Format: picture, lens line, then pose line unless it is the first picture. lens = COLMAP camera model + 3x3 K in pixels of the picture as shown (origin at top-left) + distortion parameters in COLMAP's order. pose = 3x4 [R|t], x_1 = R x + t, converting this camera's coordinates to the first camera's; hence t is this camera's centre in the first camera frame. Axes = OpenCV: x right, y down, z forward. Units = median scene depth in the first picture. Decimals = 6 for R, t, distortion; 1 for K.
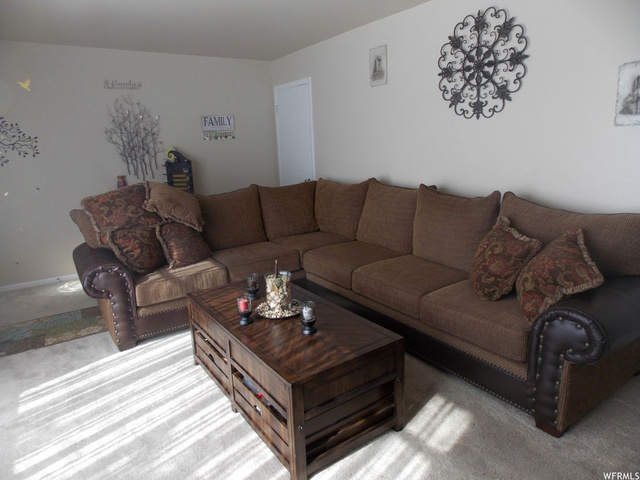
lens RADIAL K [[423.5, 0, 317.0], [0, 423.5, 236.8], [0, 0, 1]] dist [-0.006609, -0.001769]
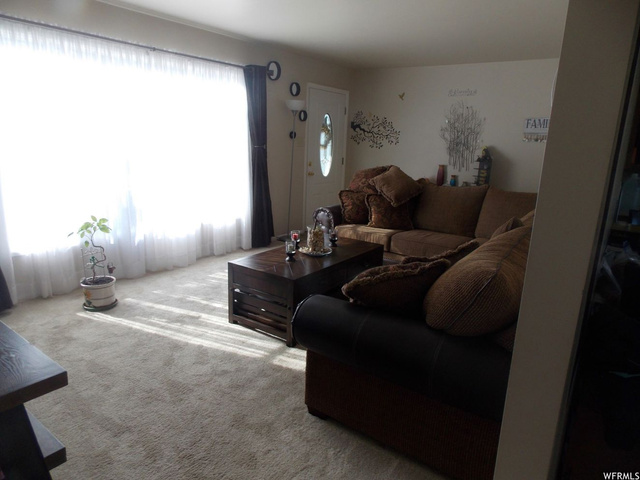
lens RADIAL K [[423.5, 0, 317.0], [0, 423.5, 236.8], [0, 0, 1]] dist [-0.006609, -0.001769]
pose [[0.326754, 0.262093, -0.908041, 0.630699], [-0.259421, 0.948748, 0.180491, -0.072533], [0.908809, 0.176589, 0.377999, 0.222469]]
